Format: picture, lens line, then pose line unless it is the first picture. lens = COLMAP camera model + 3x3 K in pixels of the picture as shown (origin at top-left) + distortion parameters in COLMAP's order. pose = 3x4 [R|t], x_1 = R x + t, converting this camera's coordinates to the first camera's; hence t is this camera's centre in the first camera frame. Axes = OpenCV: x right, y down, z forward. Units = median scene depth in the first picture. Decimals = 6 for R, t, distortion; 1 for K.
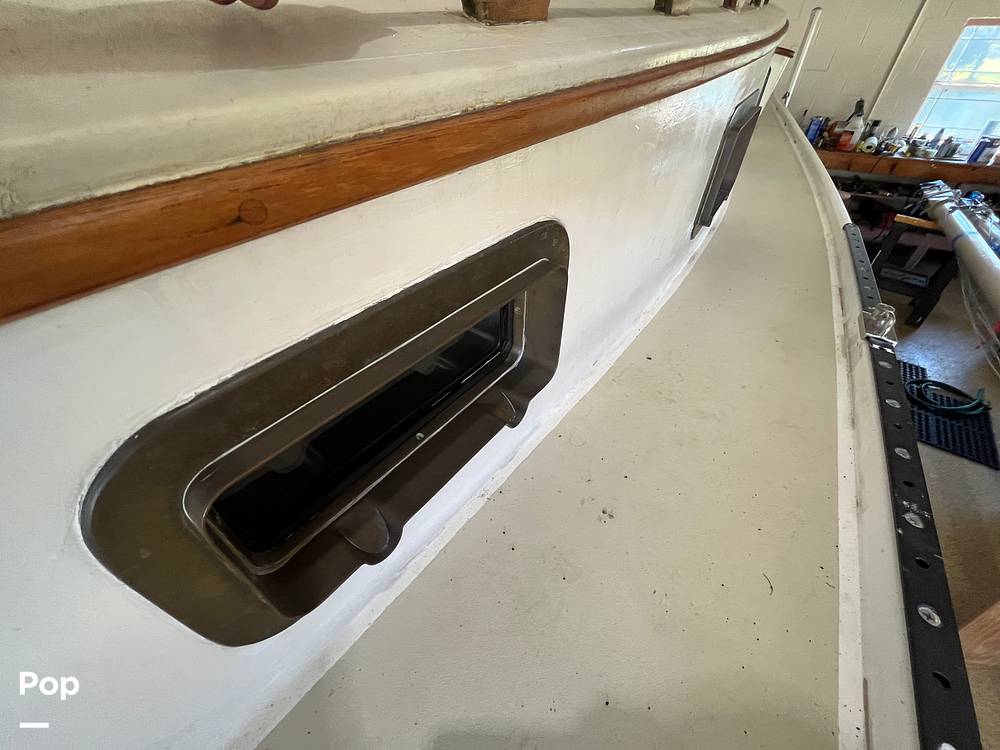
lens RADIAL K [[404.4, 0, 501.9], [0, 404.4, 375.4], [0, 0, 1]] dist [-0.000845, -0.000946]
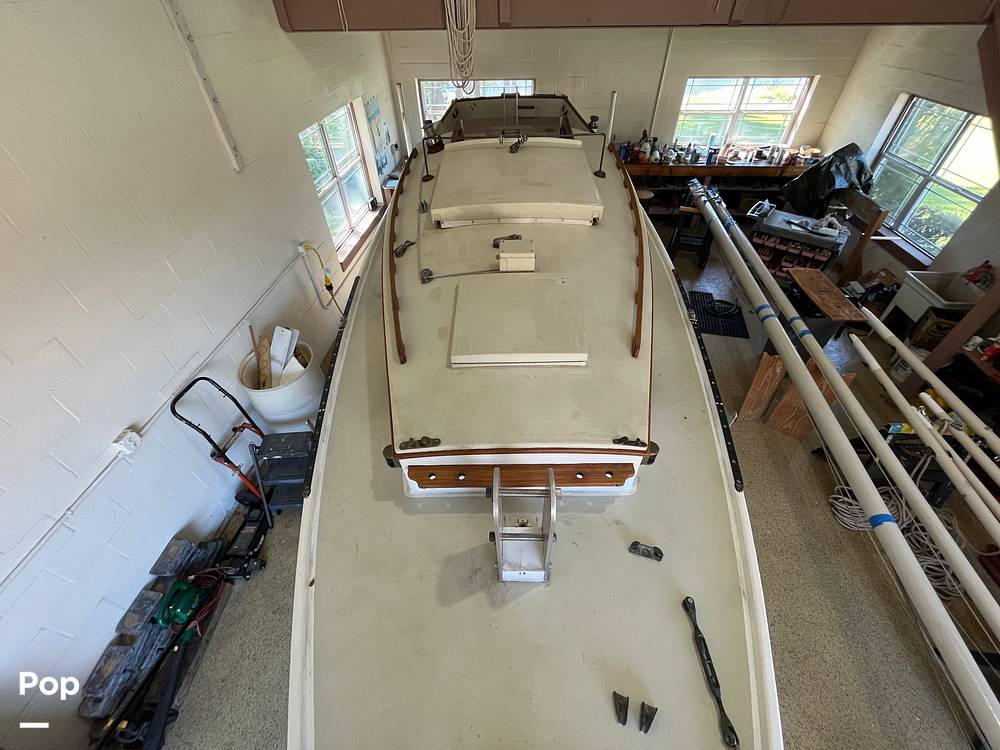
lens RADIAL K [[407.8, 0, 500.0], [0, 407.8, 375.0], [0, 0, 1]] dist [-0.003513, -0.000157]
pose [[0.918658, -0.283960, 0.274653, -0.345762], [0.266210, 0.958640, 0.100709, -0.081903], [-0.291891, -0.019401, 0.956255, -0.382952]]
